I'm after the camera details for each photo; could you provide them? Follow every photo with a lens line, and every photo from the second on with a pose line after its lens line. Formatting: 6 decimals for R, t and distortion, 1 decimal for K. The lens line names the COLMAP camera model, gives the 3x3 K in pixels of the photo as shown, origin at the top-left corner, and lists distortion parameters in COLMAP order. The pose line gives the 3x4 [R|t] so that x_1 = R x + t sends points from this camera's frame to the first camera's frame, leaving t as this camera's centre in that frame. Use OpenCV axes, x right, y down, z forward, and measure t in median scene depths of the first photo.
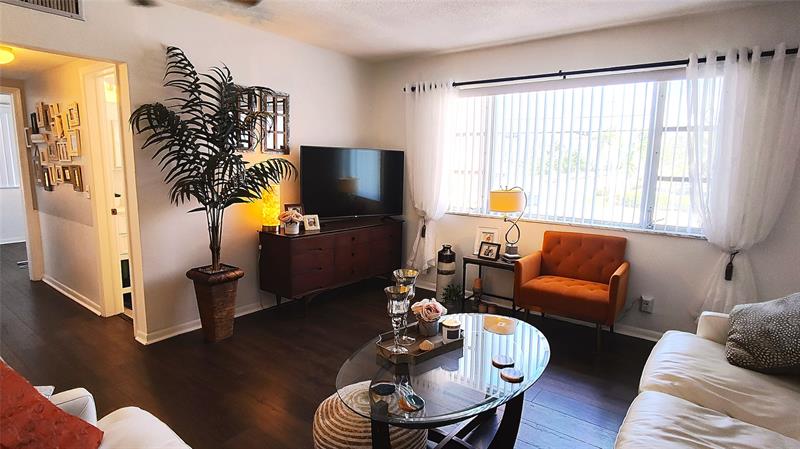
lens RADIAL K [[431.3, 0, 400.8], [0, 431.3, 223.2], [0, 0, 1]] dist [-0.001330, 0.002358]
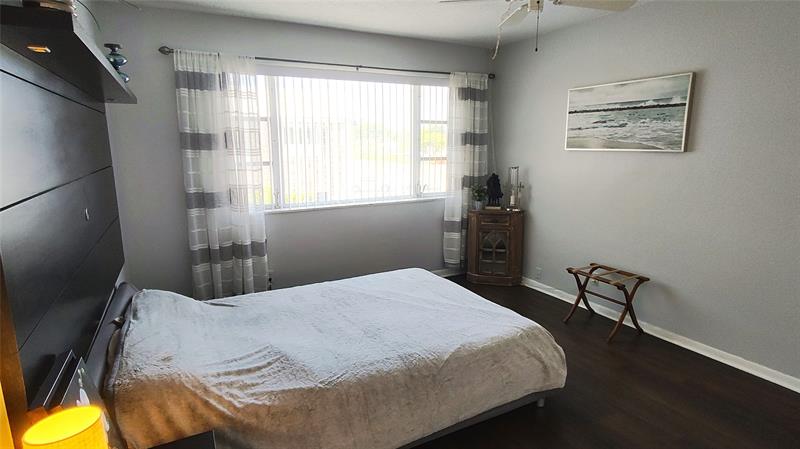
lens RADIAL K [[431.3, 0, 399.2], [0, 431.3, 222.3], [0, 0, 1]] dist [-0.001330, 0.002358]
pose [[0.430464, -0.184274, 0.883597, -0.623825], [0.153418, 0.979631, 0.129561, -0.095442], [-0.889474, 0.079788, 0.449967, 0.482934]]
